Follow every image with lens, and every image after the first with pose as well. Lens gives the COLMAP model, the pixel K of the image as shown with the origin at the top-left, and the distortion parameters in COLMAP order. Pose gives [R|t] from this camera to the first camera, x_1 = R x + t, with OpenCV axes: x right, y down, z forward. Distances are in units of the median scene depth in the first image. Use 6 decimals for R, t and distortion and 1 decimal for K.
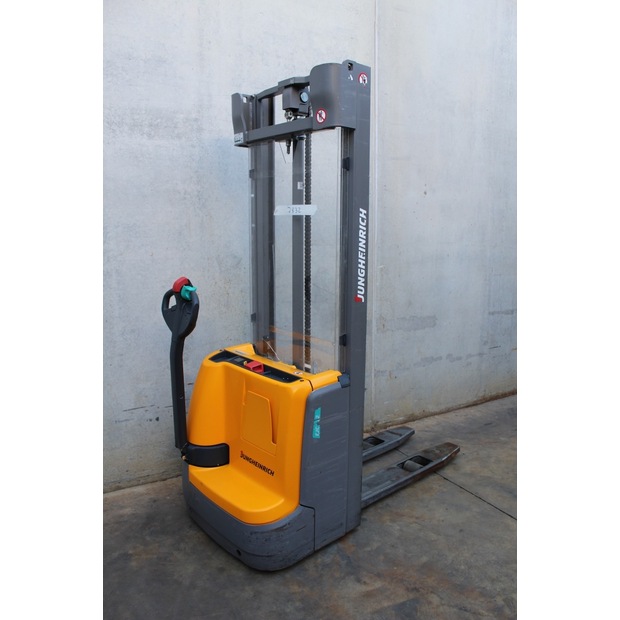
lens RADIAL K [[530.0, 0, 312.0], [0, 530.0, 312.6], [0, 0, 1]] dist [-0.164073, 0.154108]
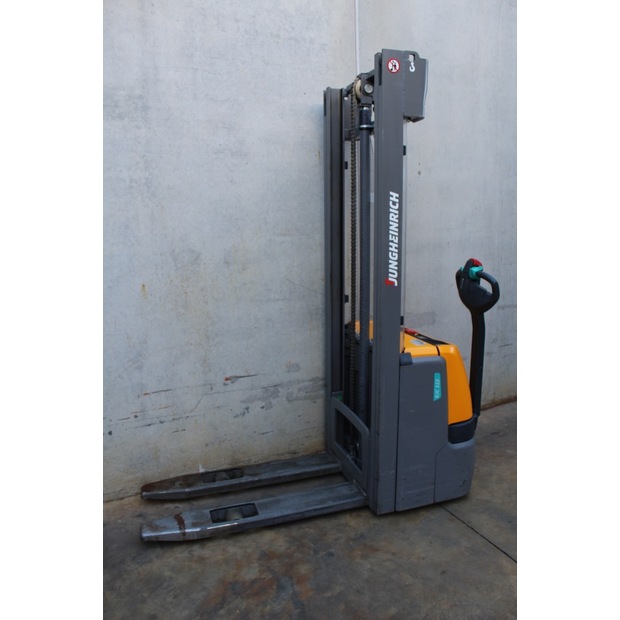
lens RADIAL K [[530.0, 0, 310.3], [0, 530.0, 312.6], [0, 0, 1]] dist [-0.164073, 0.154108]
pose [[0.997676, -0.009823, -0.067431, 0.112916], [0.011739, 0.999537, 0.028083, -0.025913], [0.067123, -0.028809, 0.997329, 0.132861]]
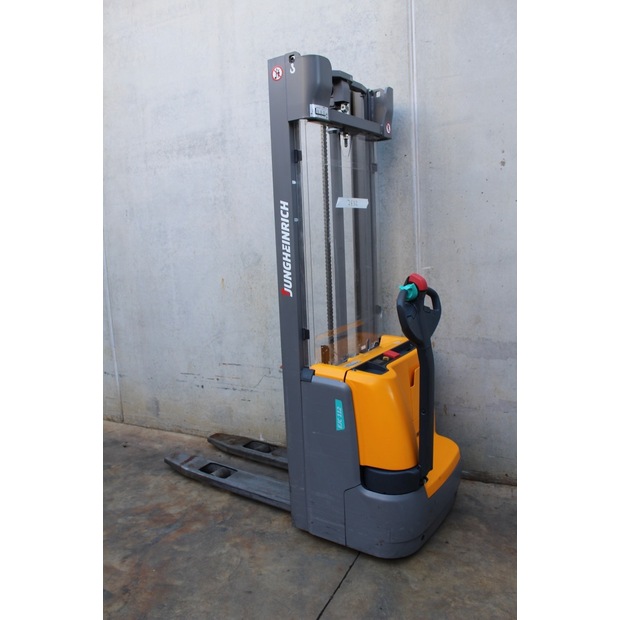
lens RADIAL K [[530.0, 0, 305.7], [0, 530.0, 313.1], [0, 0, 1]] dist [-0.164073, 0.154108]
pose [[0.530883, 0.105994, -0.840790, 0.837654], [-0.082415, 0.993902, 0.073258, -0.076045], [0.843428, 0.030403, 0.536381, 0.529067]]
